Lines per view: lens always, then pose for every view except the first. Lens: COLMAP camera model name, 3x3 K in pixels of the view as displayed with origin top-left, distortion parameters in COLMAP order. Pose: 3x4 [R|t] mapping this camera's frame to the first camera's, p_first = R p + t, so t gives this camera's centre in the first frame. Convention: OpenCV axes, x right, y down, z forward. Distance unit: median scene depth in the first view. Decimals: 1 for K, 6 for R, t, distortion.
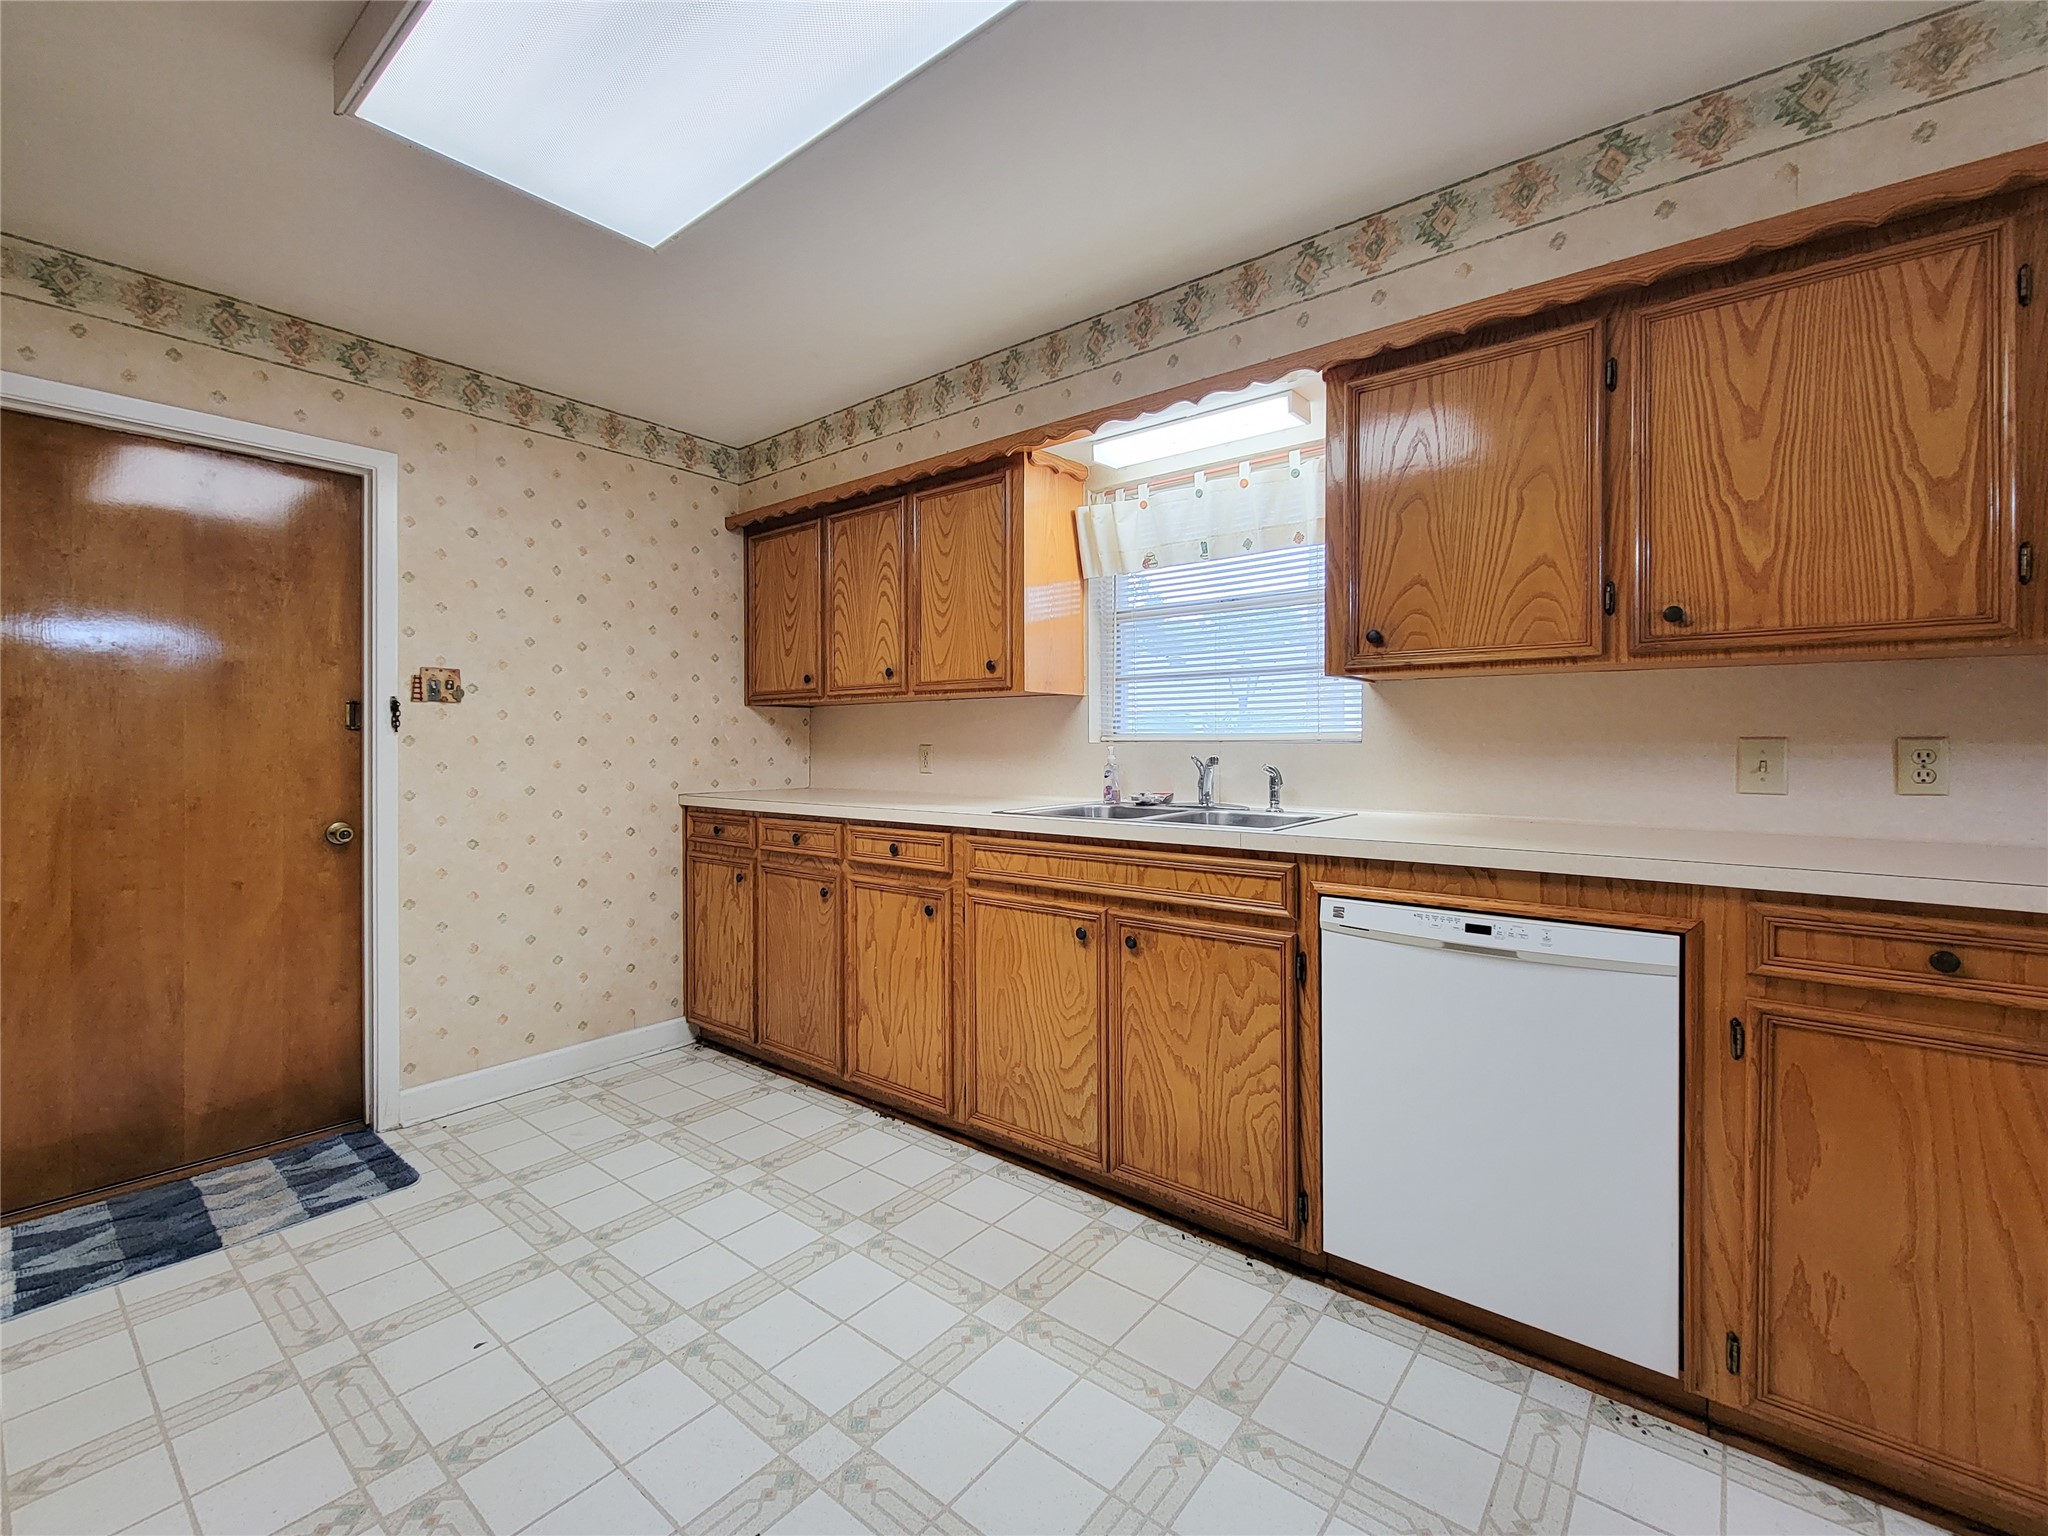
lens RADIAL K [[868.6, 0, 998.7], [0, 868.6, 747.8], [0, 0, 1]] dist [-0.001850, -0.000241]
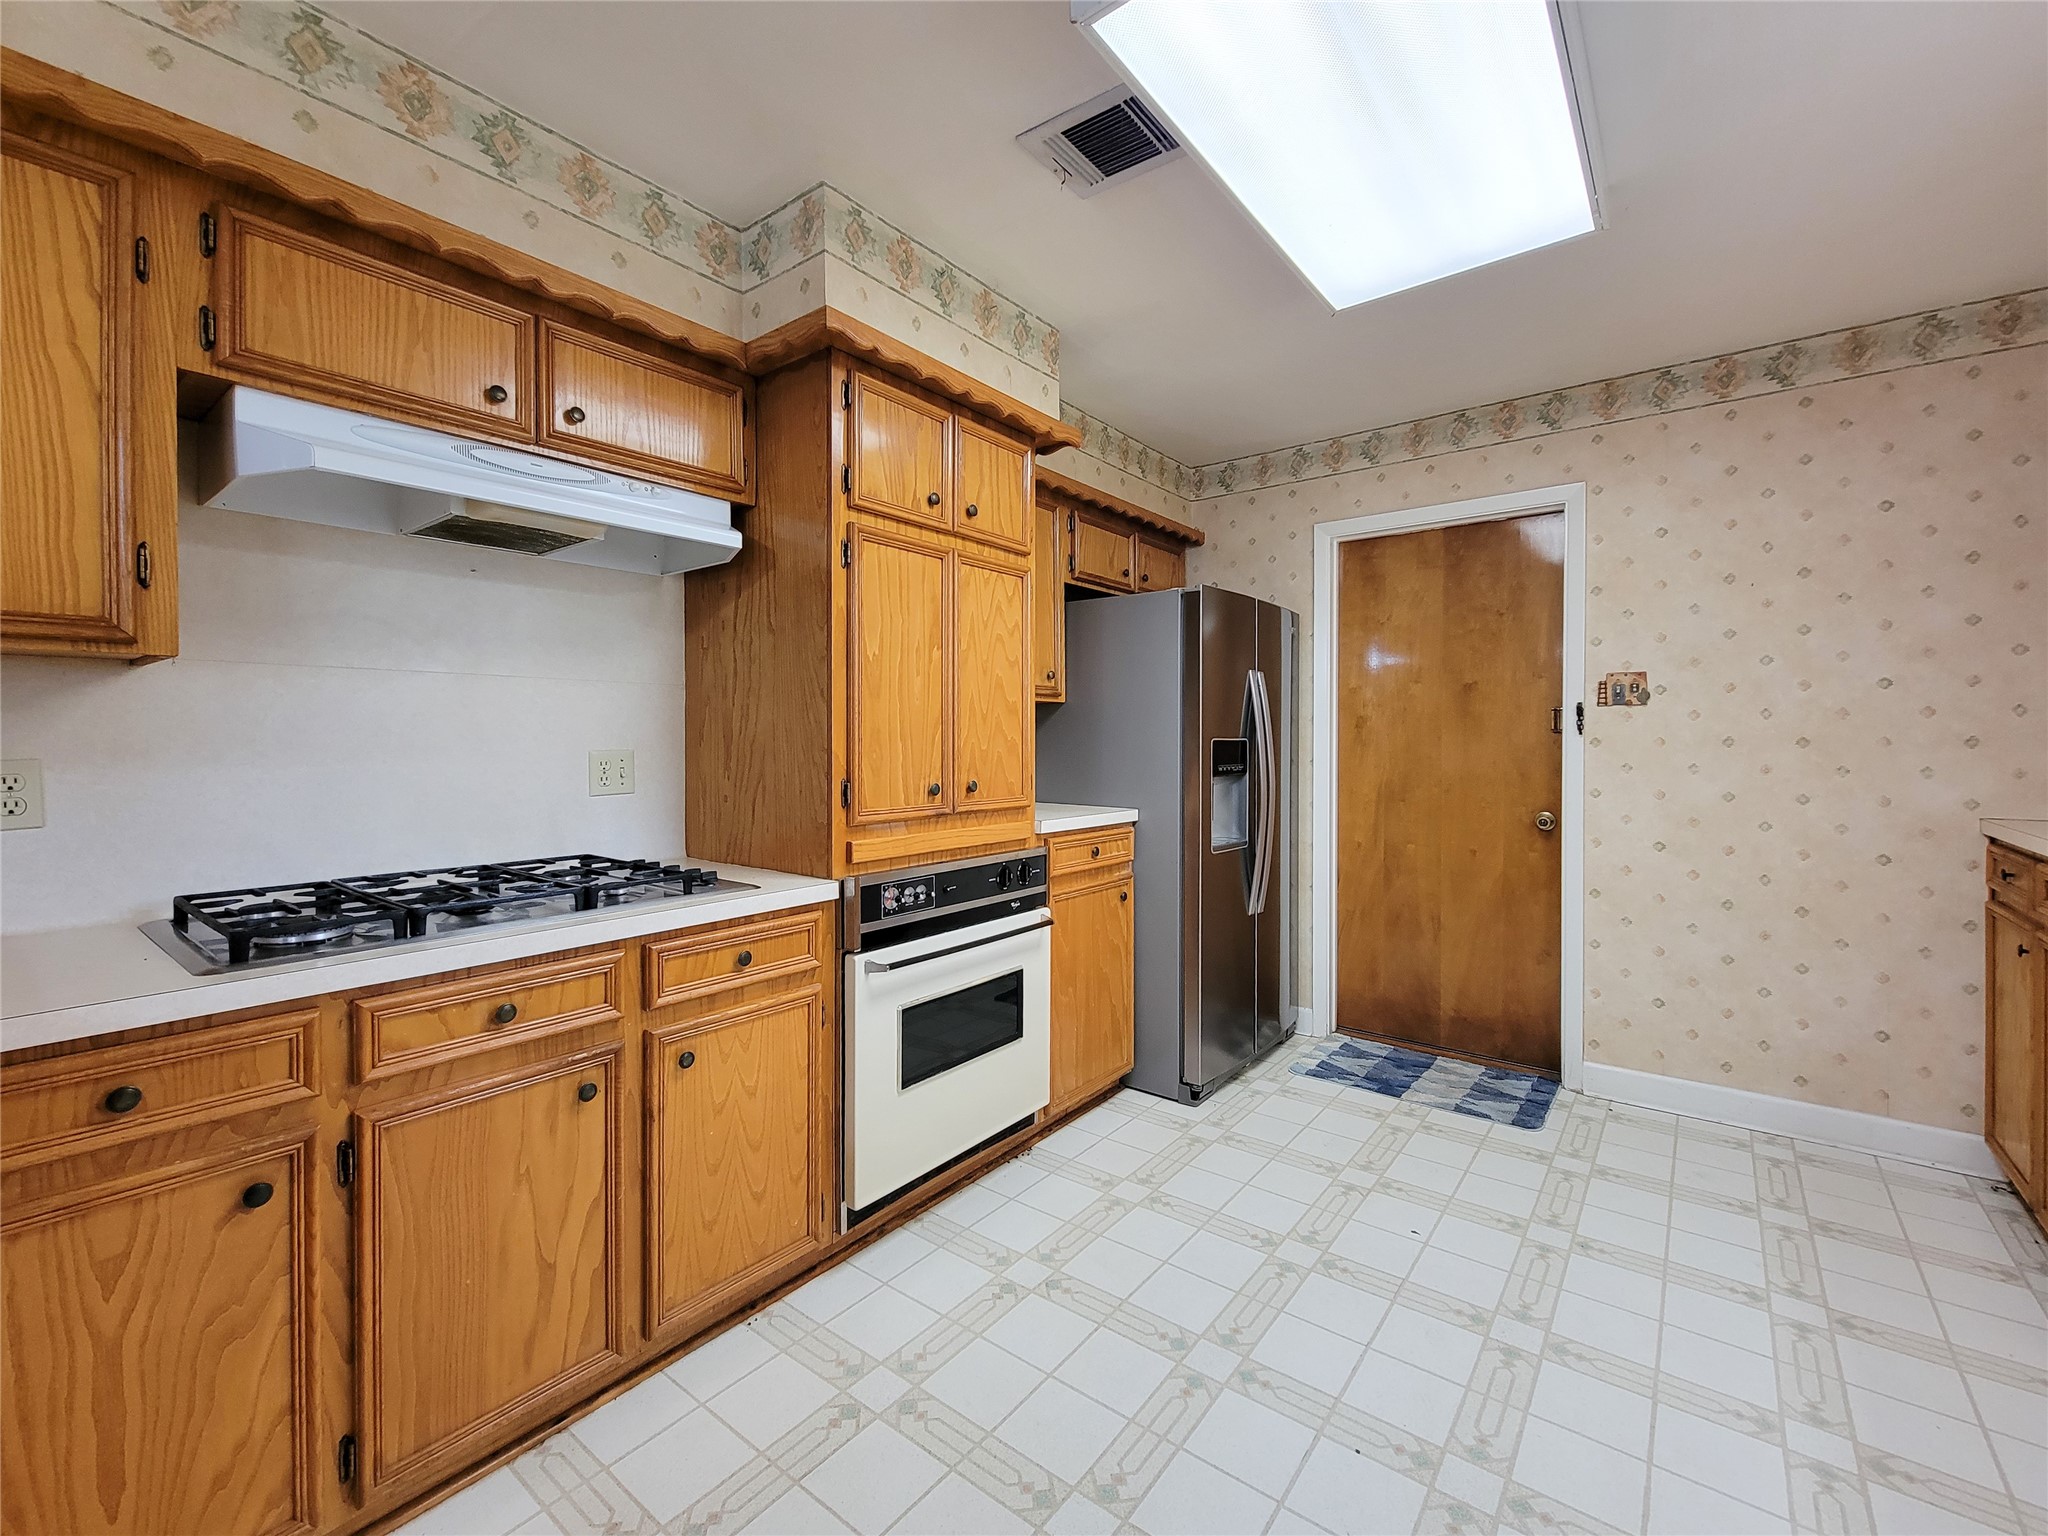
lens RADIAL K [[868.6, 0, 998.7], [0, 868.6, 747.8], [0, 0, 1]] dist [-0.001850, -0.000241]
pose [[0.015039, 0.010105, -0.999836, 0.426225], [-0.002082, 0.999947, 0.010075, -0.011772], [0.999885, 0.001930, 0.015059, 0.259023]]
